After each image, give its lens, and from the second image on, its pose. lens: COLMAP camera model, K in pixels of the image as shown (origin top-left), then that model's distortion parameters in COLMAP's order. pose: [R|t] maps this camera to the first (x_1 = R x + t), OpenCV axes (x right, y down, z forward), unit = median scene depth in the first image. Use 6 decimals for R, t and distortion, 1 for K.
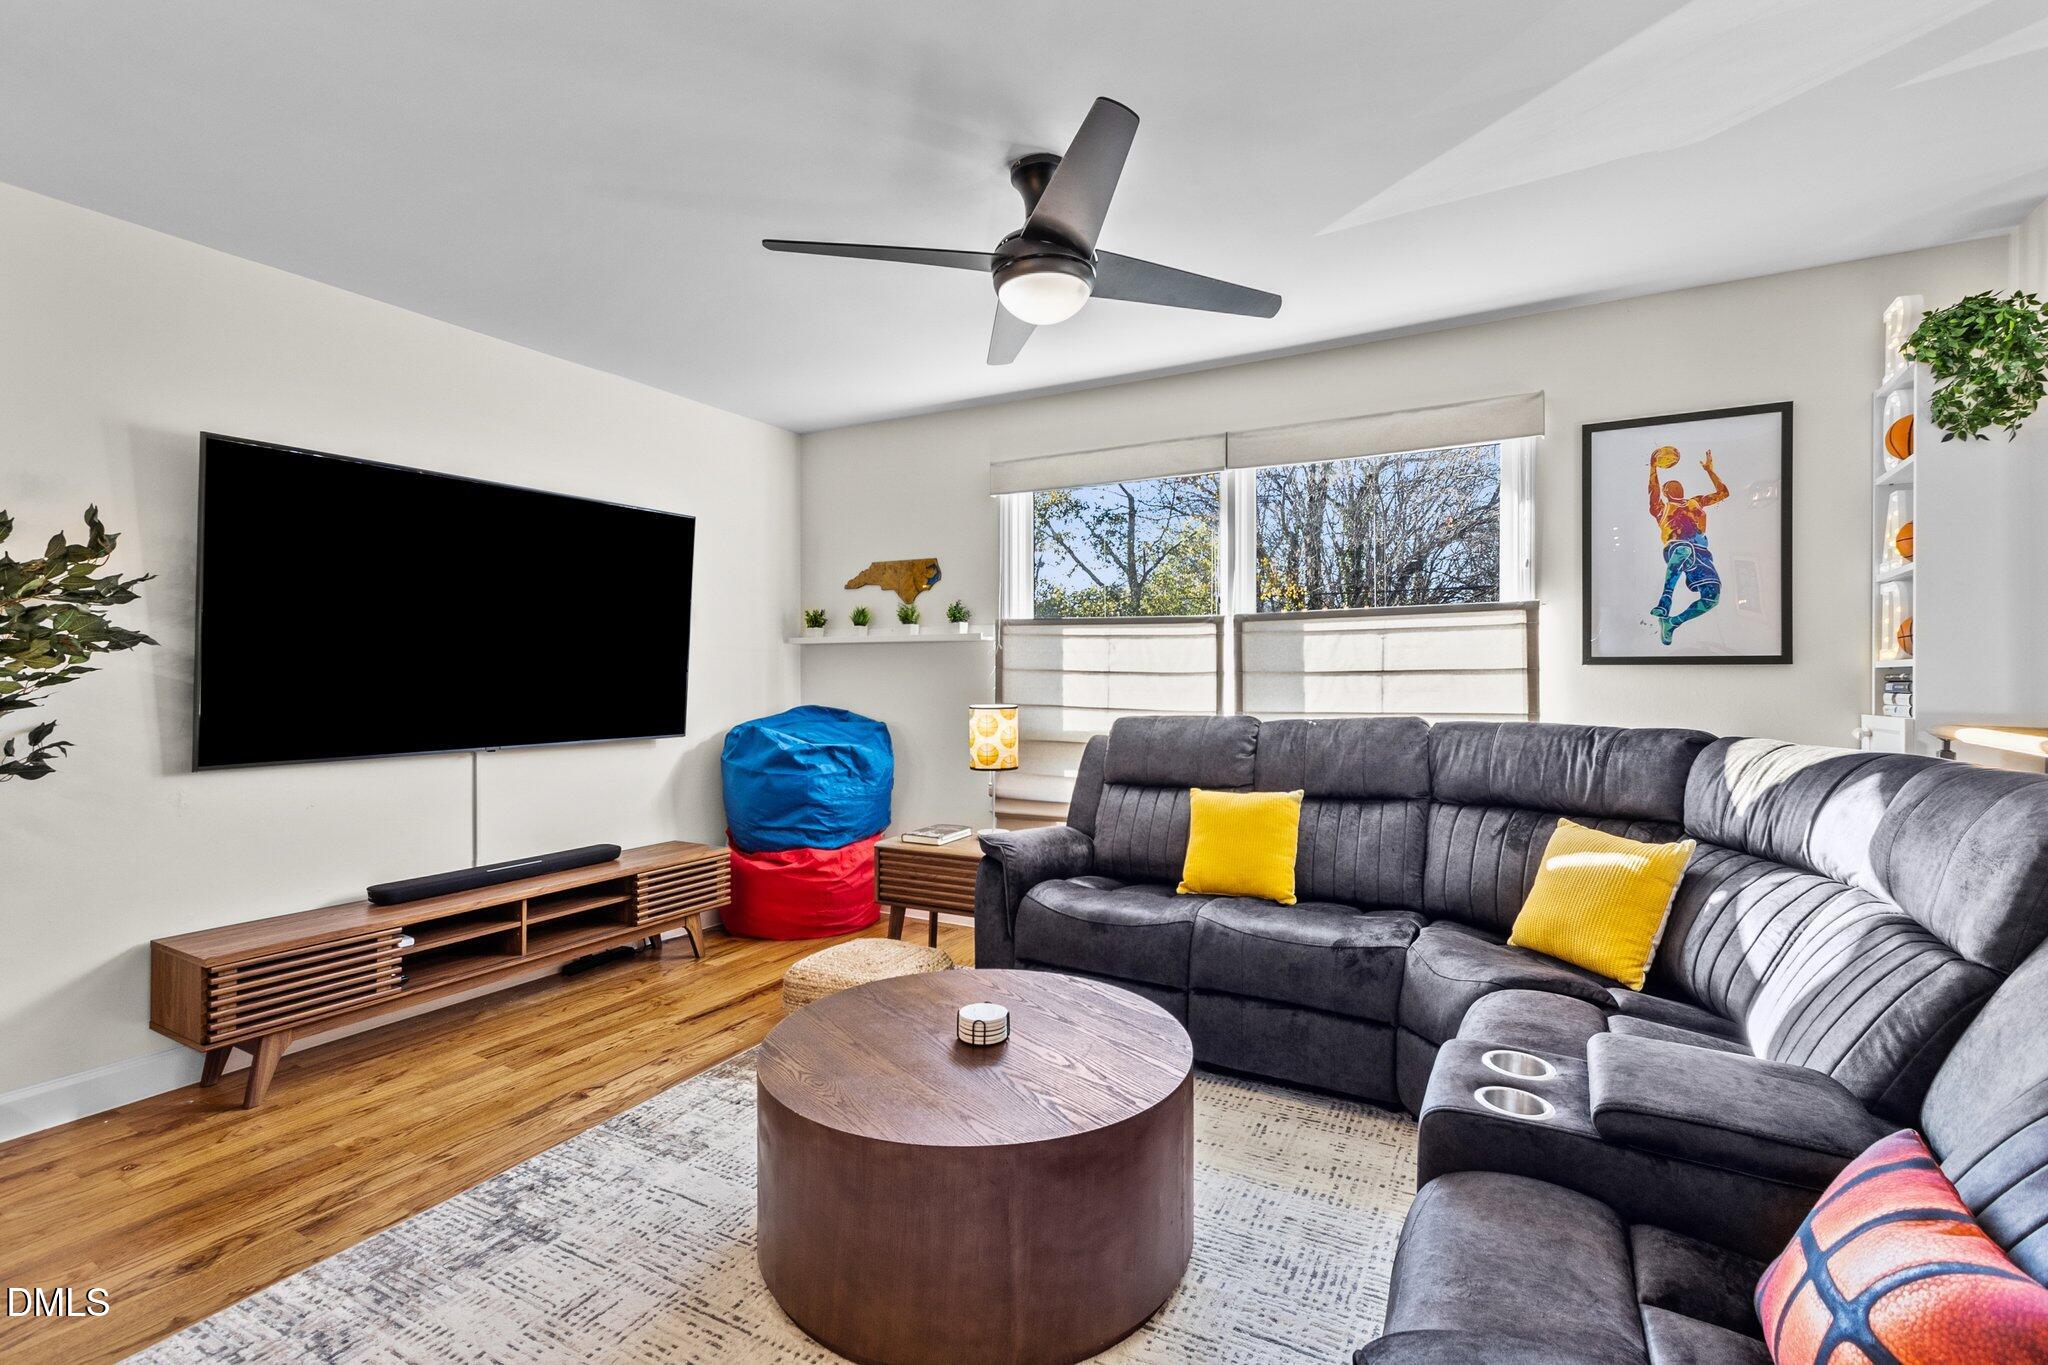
lens RADIAL K [[953.0, 0, 1018.0], [0, 953.0, 671.1], [0, 0, 1]] dist [-0.002704, -0.000434]
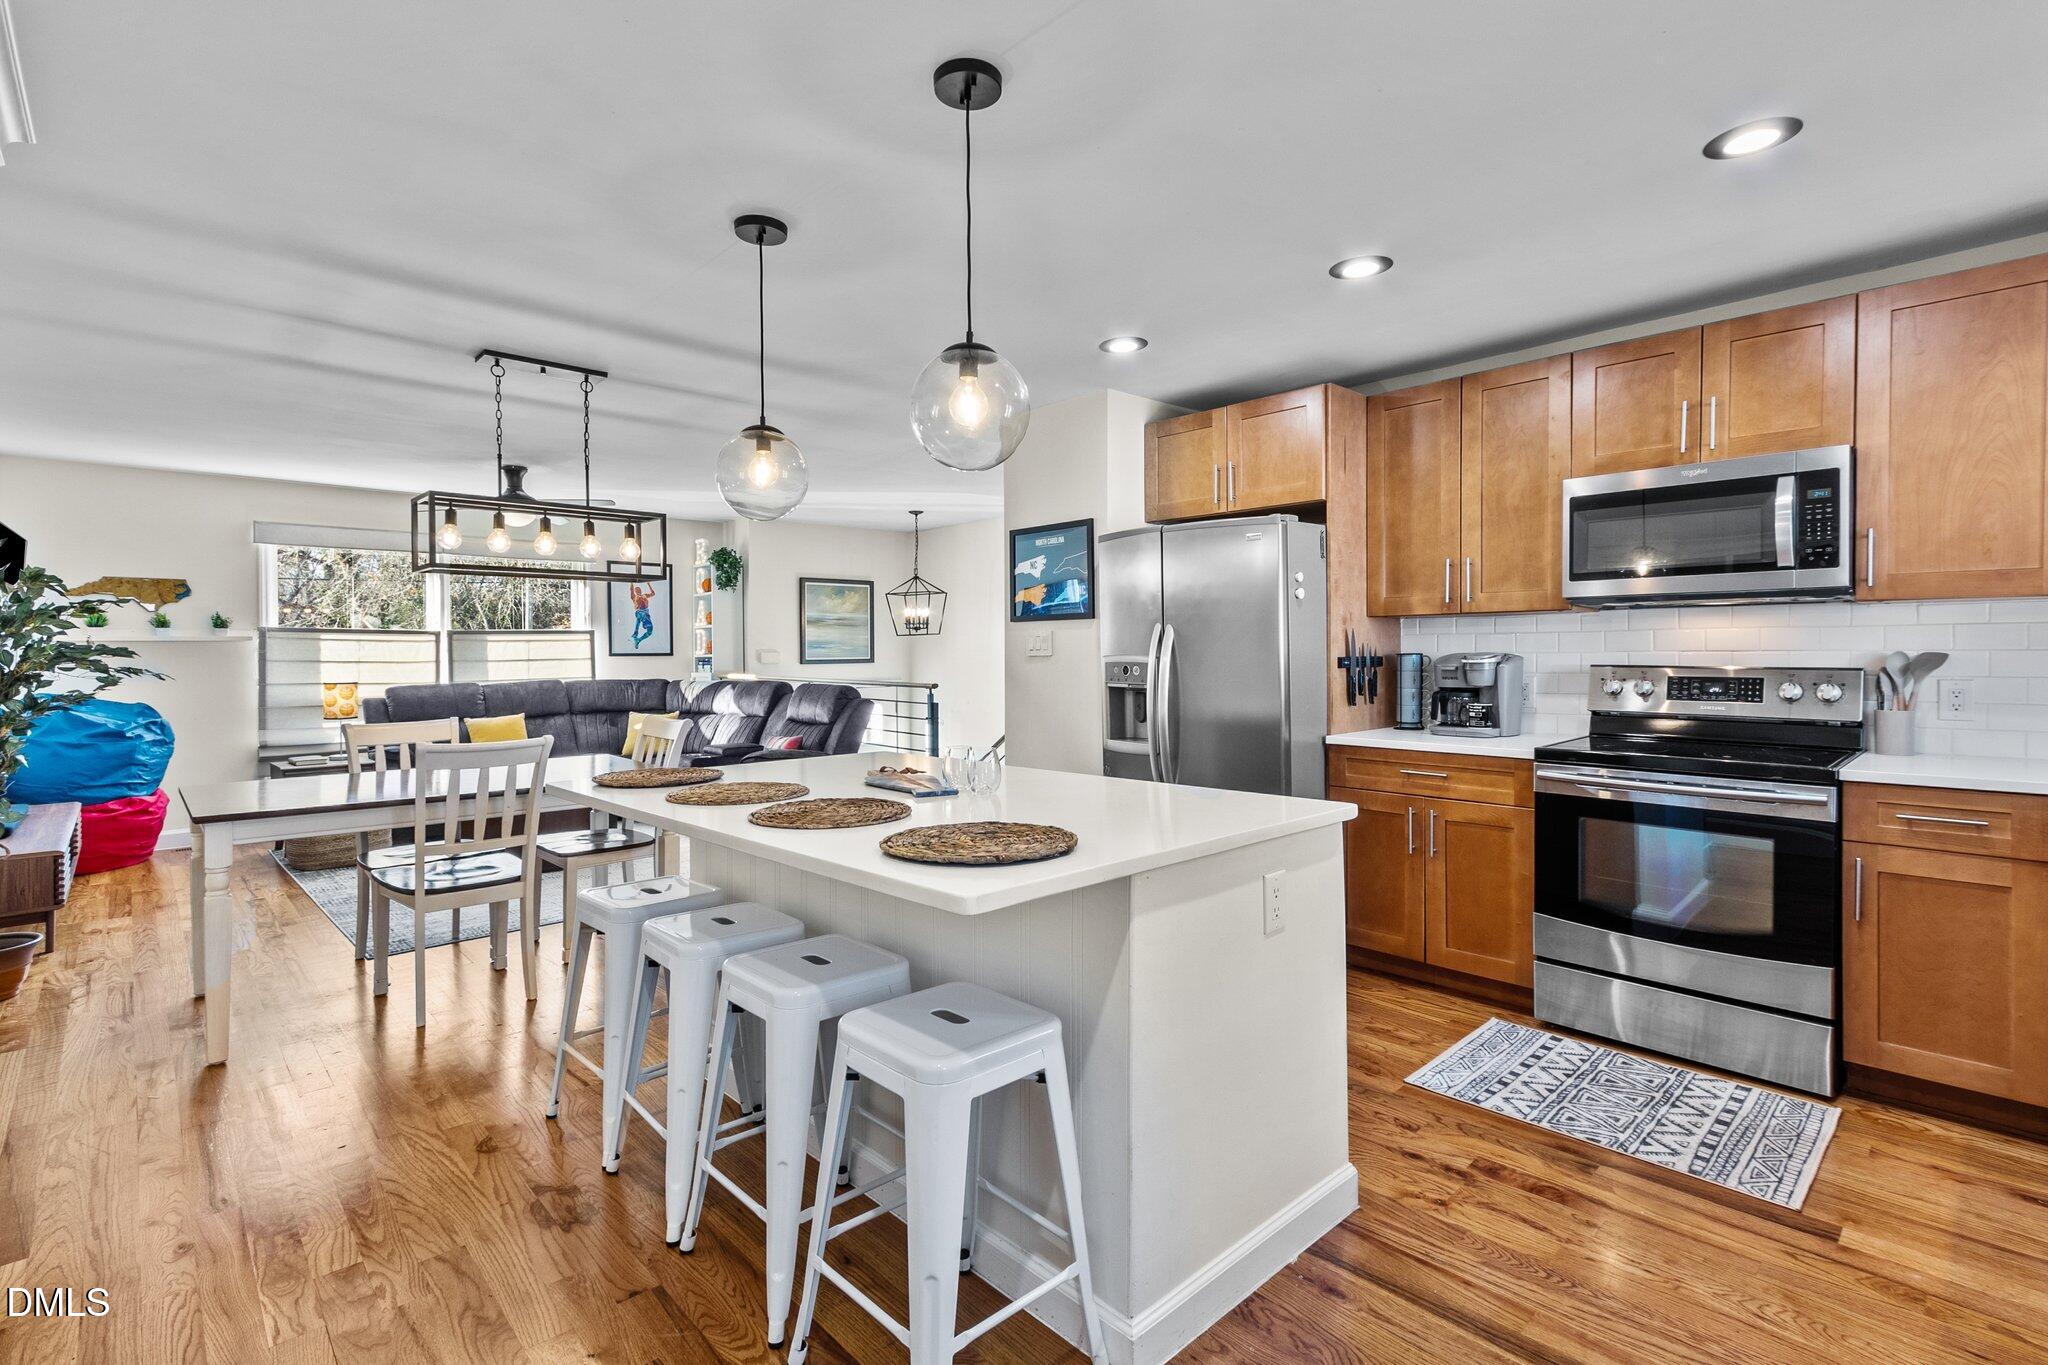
lens RADIAL K [[953.0, 0, 1014.7], [0, 953.0, 666.1], [0, 0, 1]] dist [-0.002704, -0.000434]
pose [[0.303687, -0.021108, 0.952538, -1.464552], [-0.000344, 0.999752, 0.022264, -0.036864], [-0.952772, -0.007089, 0.303605, -0.775025]]
